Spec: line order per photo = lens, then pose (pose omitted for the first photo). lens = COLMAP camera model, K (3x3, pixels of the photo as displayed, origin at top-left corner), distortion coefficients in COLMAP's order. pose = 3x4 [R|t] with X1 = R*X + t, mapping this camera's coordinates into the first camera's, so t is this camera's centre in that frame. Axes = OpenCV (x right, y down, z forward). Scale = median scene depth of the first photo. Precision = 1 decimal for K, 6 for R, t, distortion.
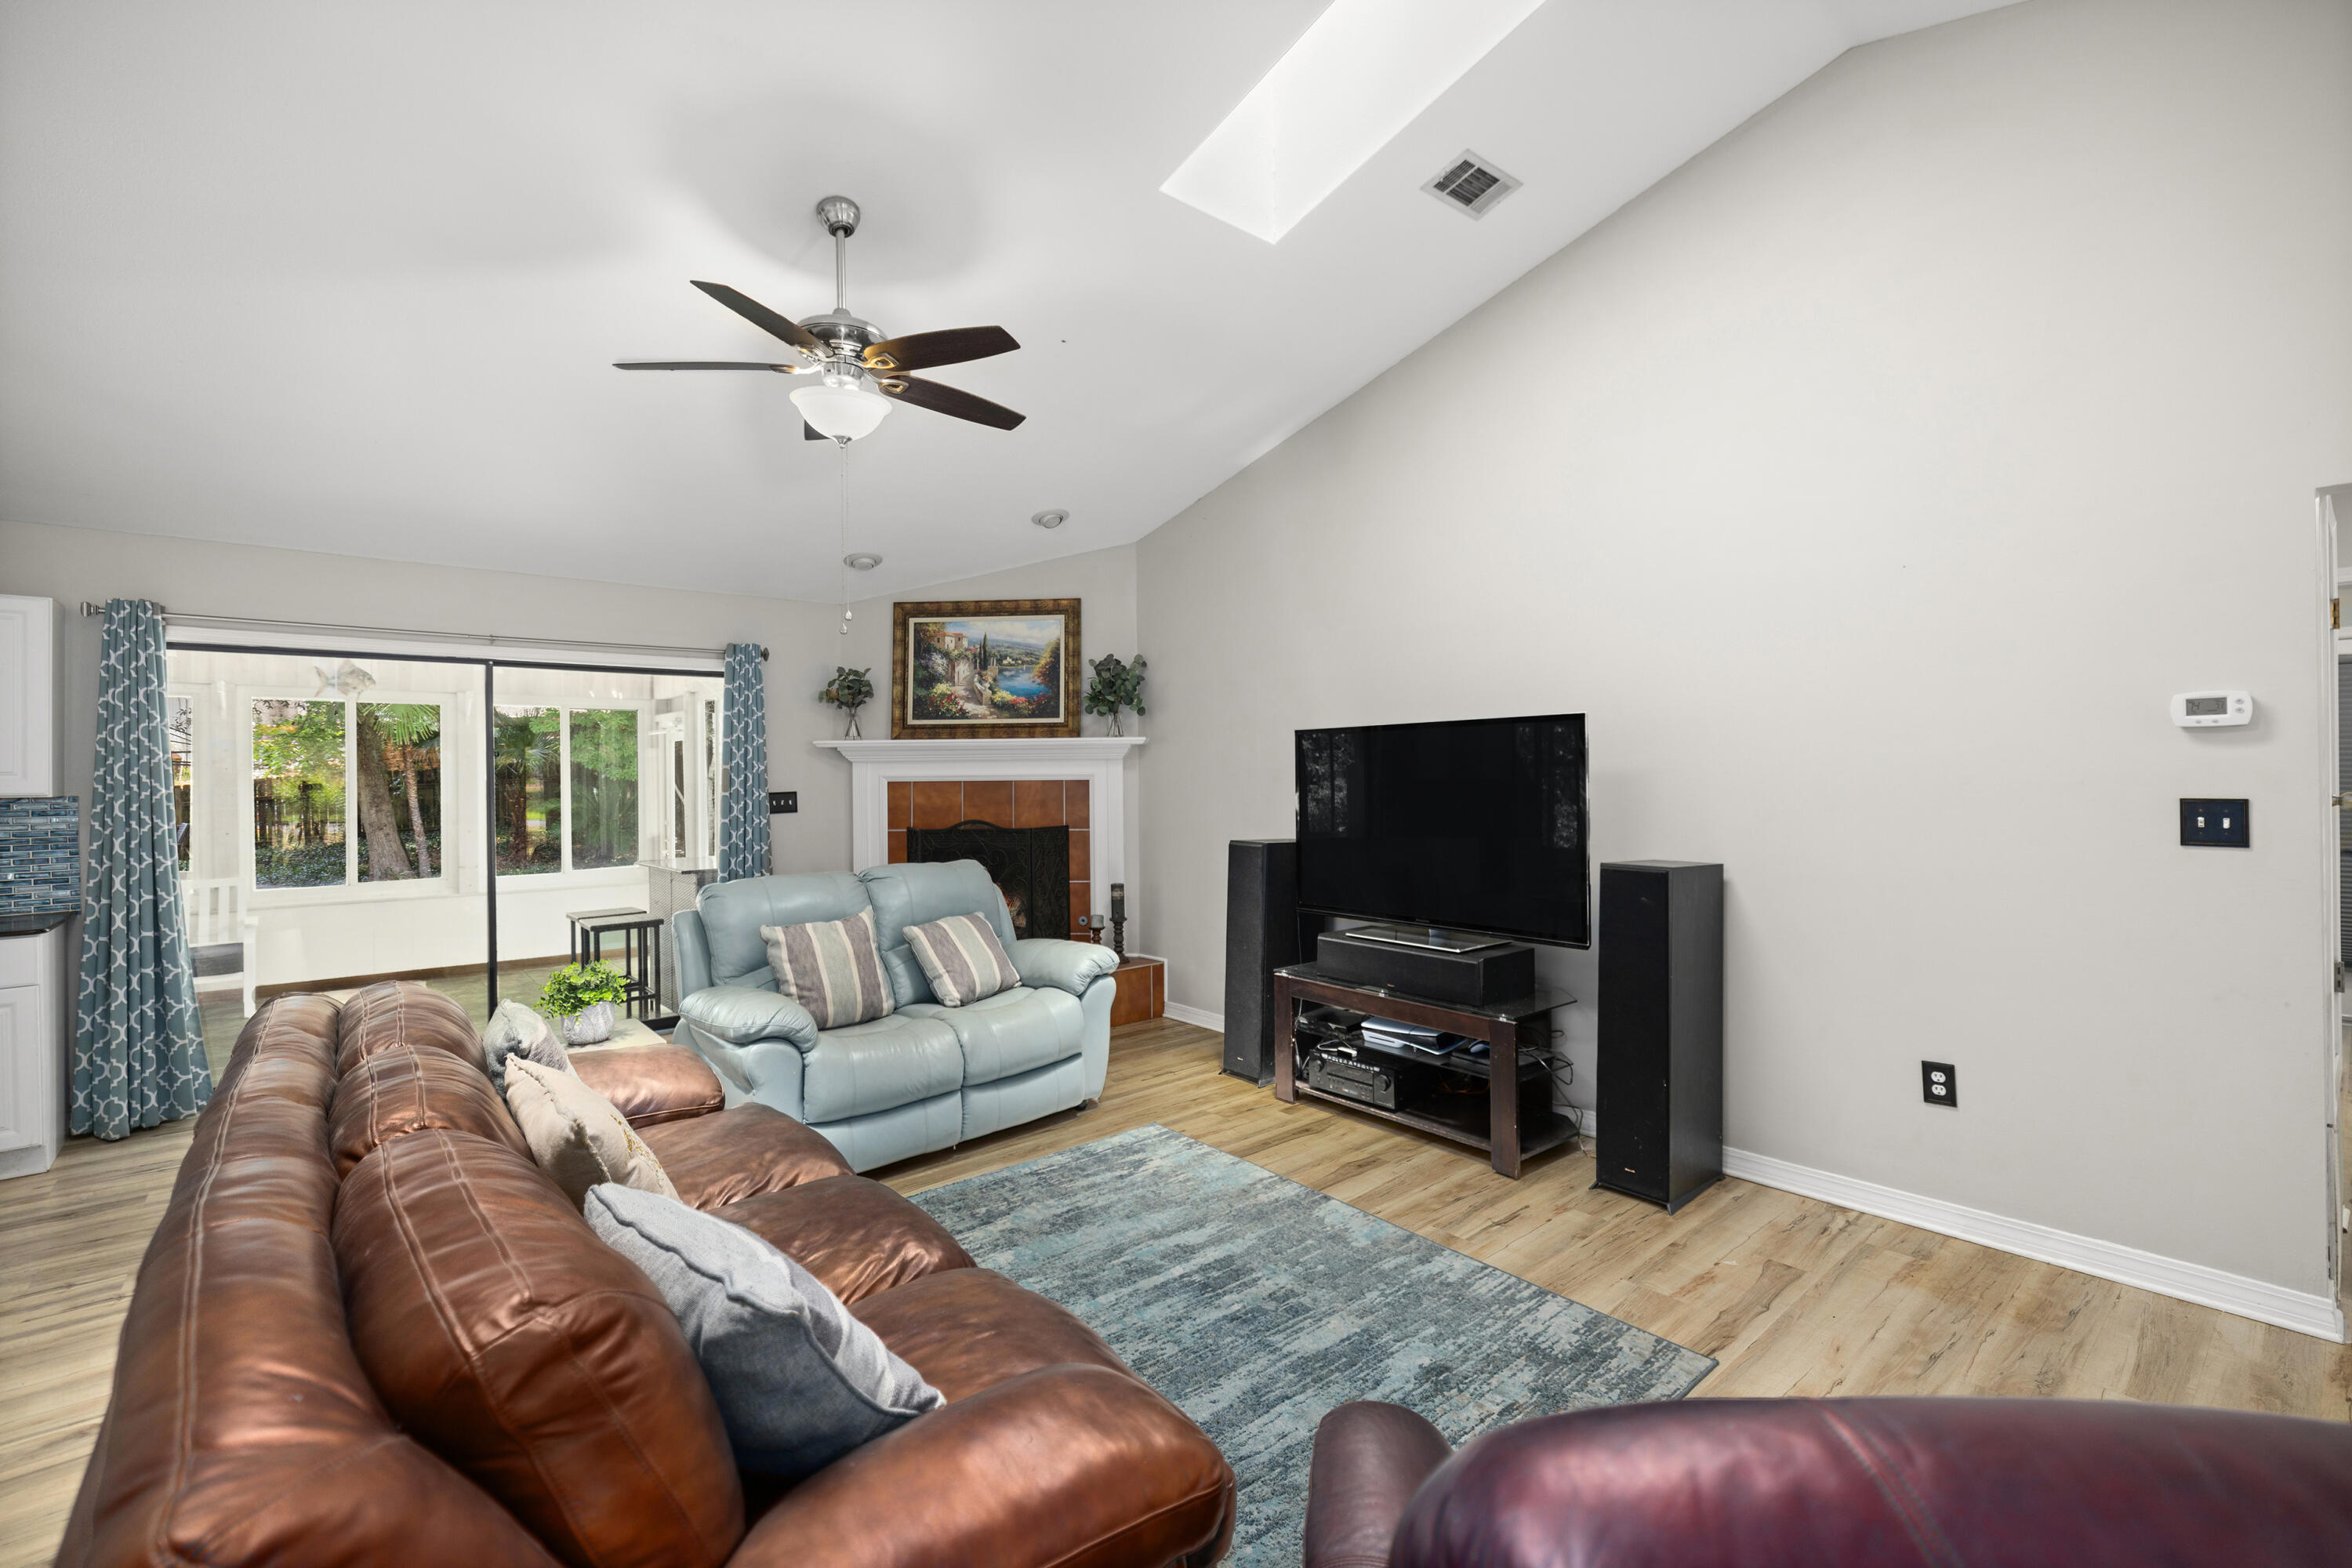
lens RADIAL K [[997.5, 0, 1164.9], [0, 997.5, 769.8], [0, 0, 1]] dist [0.004379, -0.001528]
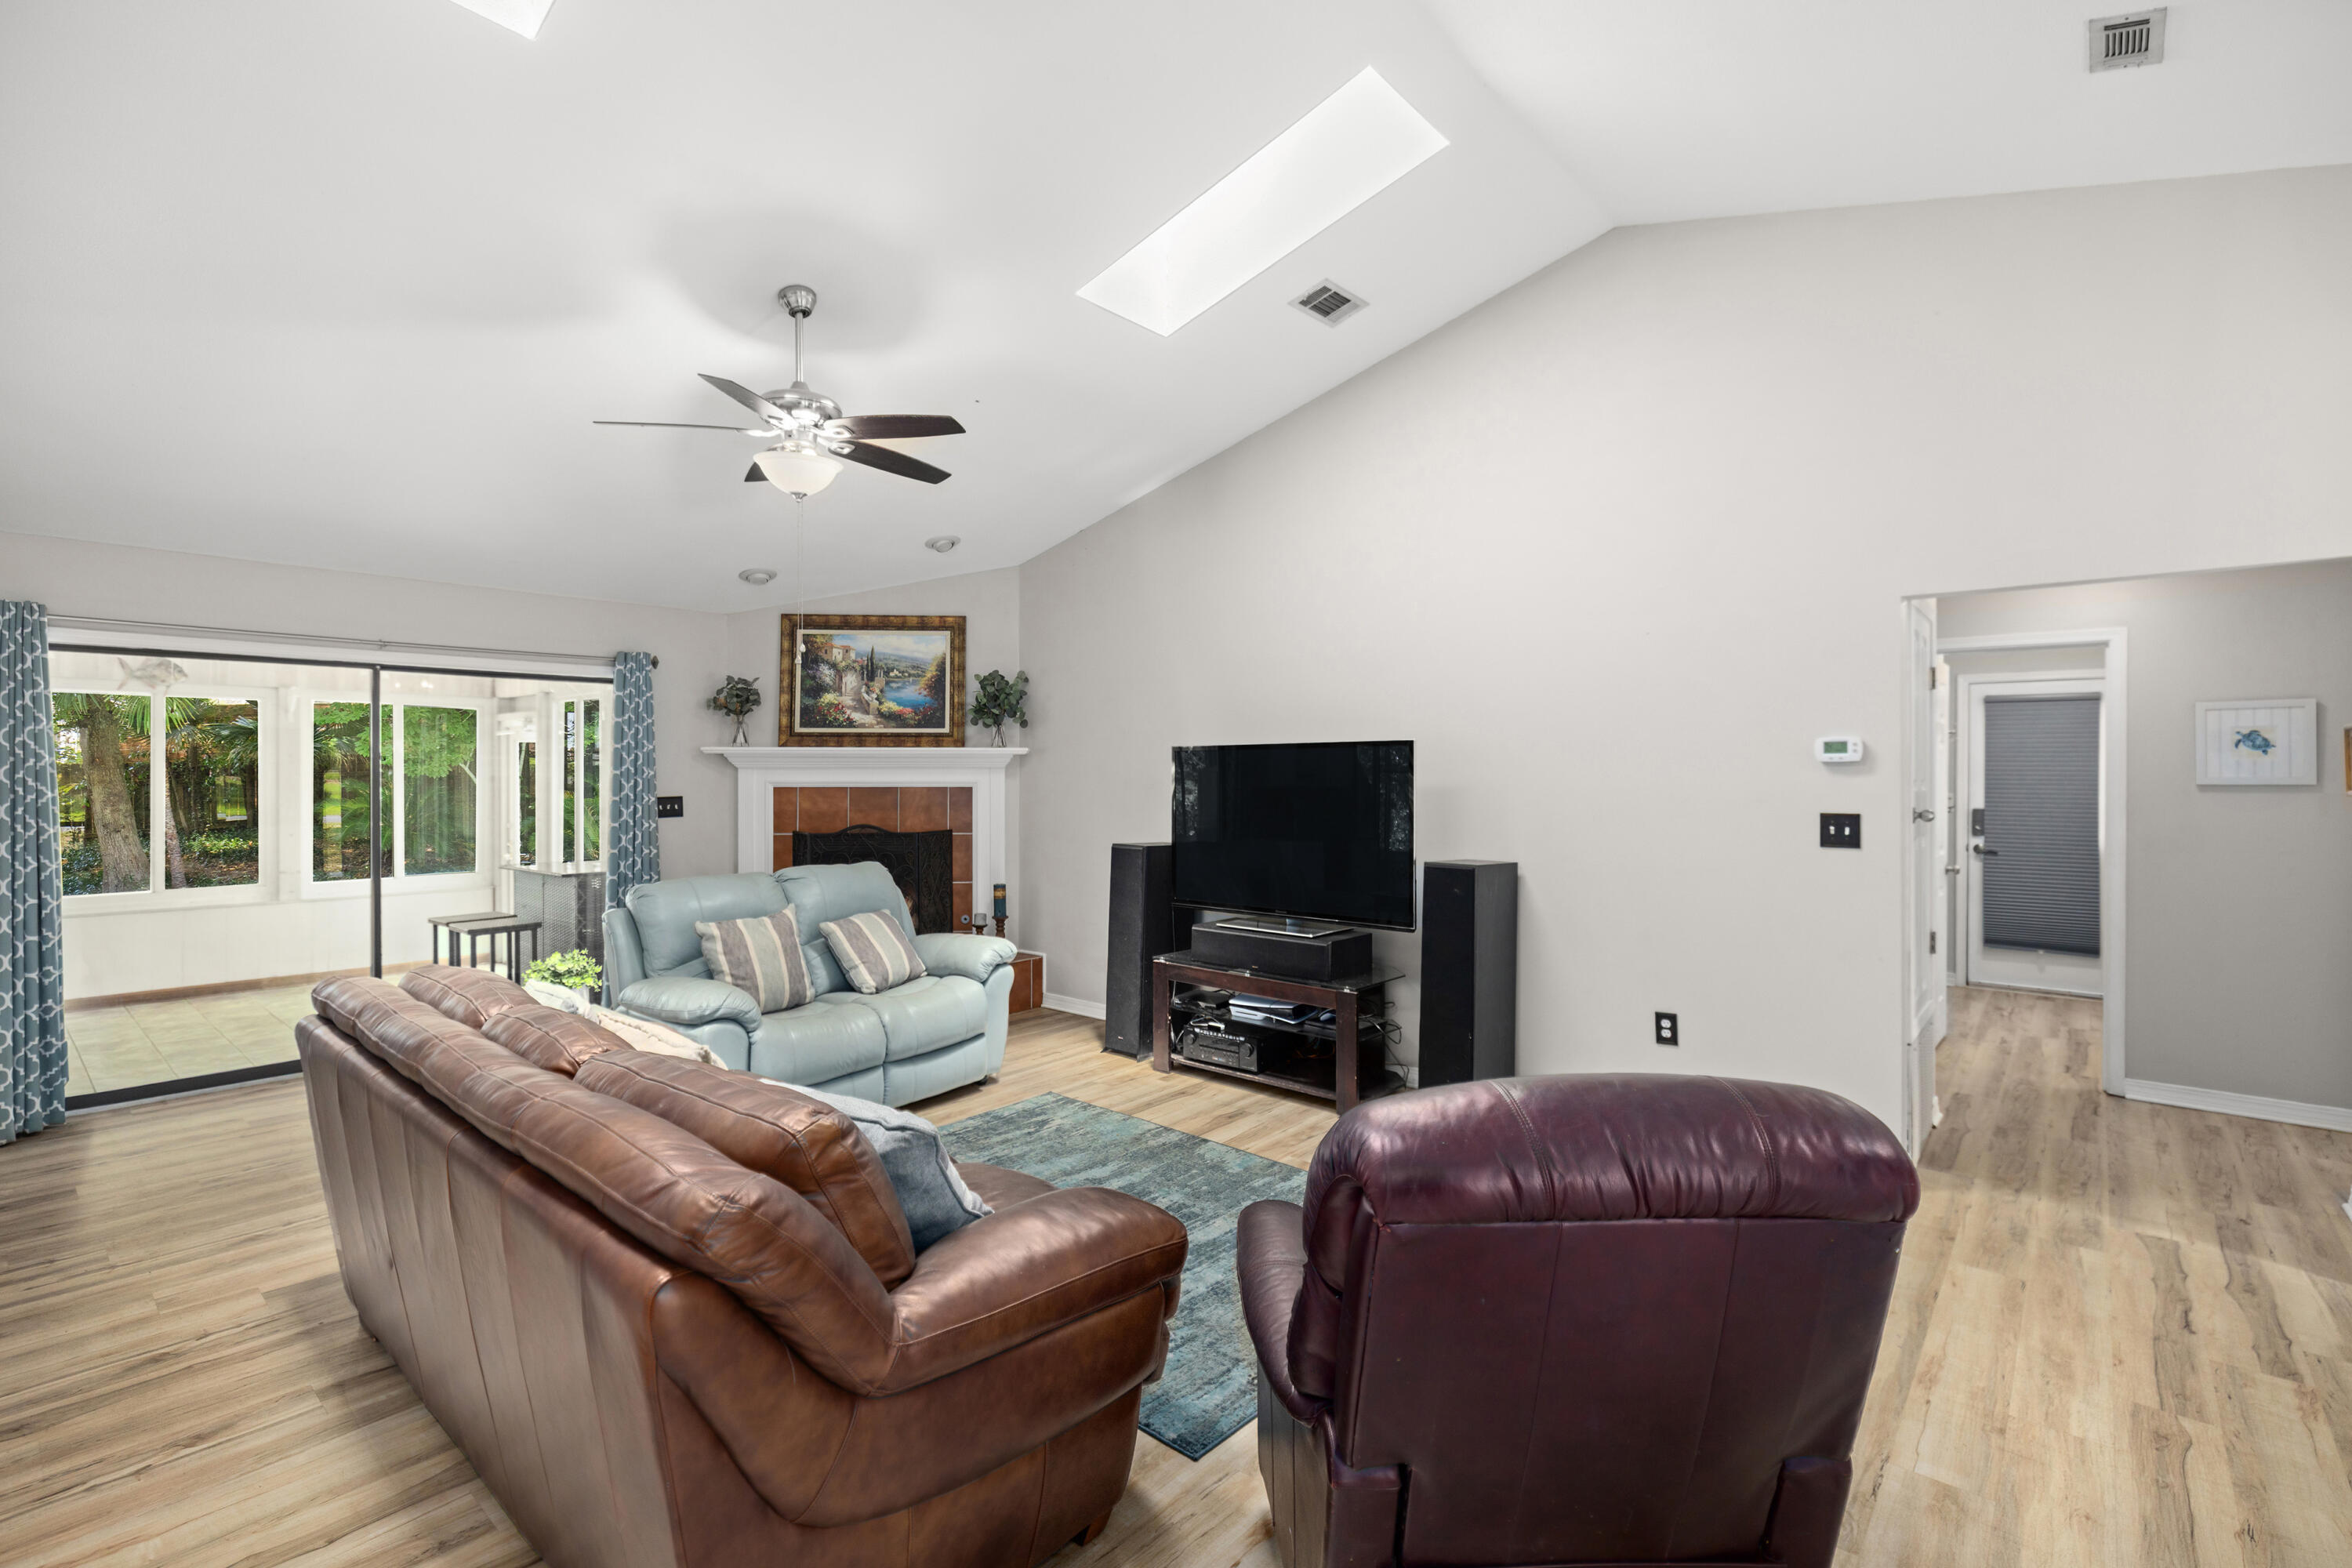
lens RADIAL K [[1038.4, 0, 1153.7], [0, 1038.4, 772.6], [0, 0, 1]] dist [0.004626, -0.001220]
pose [[0.989020, 0.009715, 0.147461, -0.062137], [-0.010025, 0.999949, 0.001359, -0.011291], [-0.147440, -0.002823, 0.989067, -0.162203]]
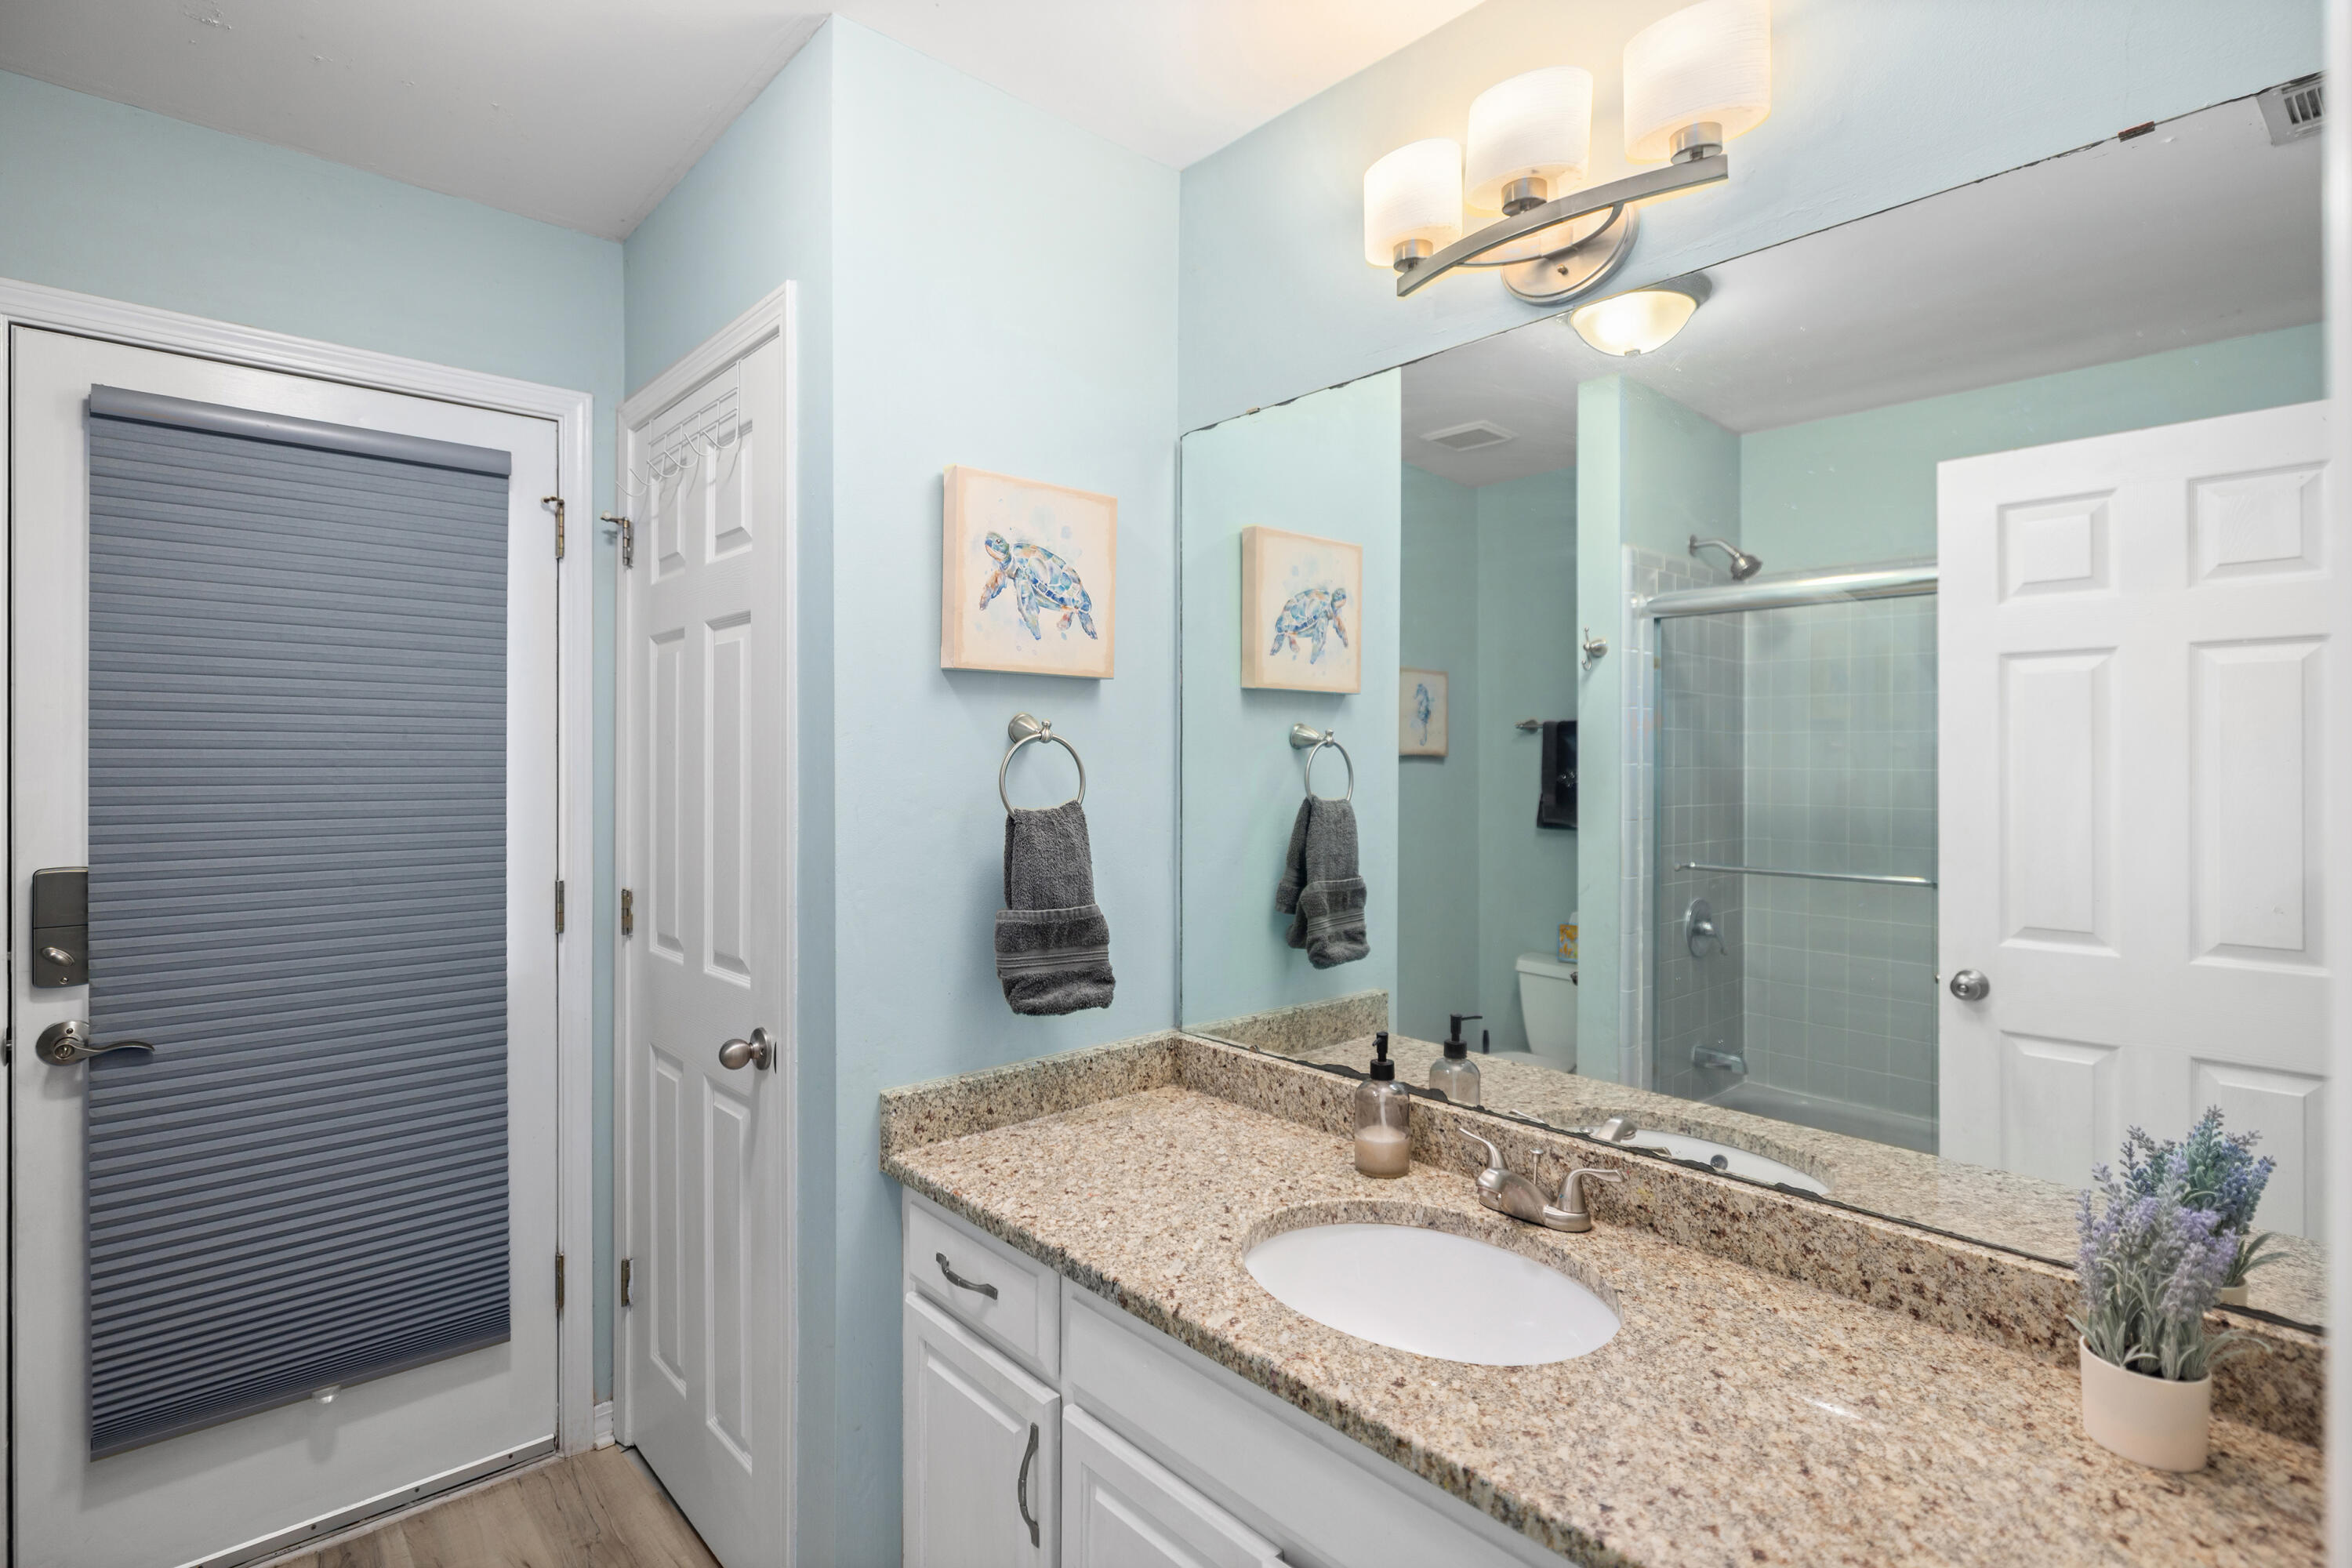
lens RADIAL K [[1119.2, 0, 1177.2], [0, 1119.2, 766.5], [0, 0, 1]] dist [-0.004668, 0.000500]
pose [[-0.045841, 0.009158, 0.998907, 0.951306], [-0.005669, 0.999939, -0.009428, -0.003065], [-0.998933, -0.006095, -0.045786, 0.796483]]
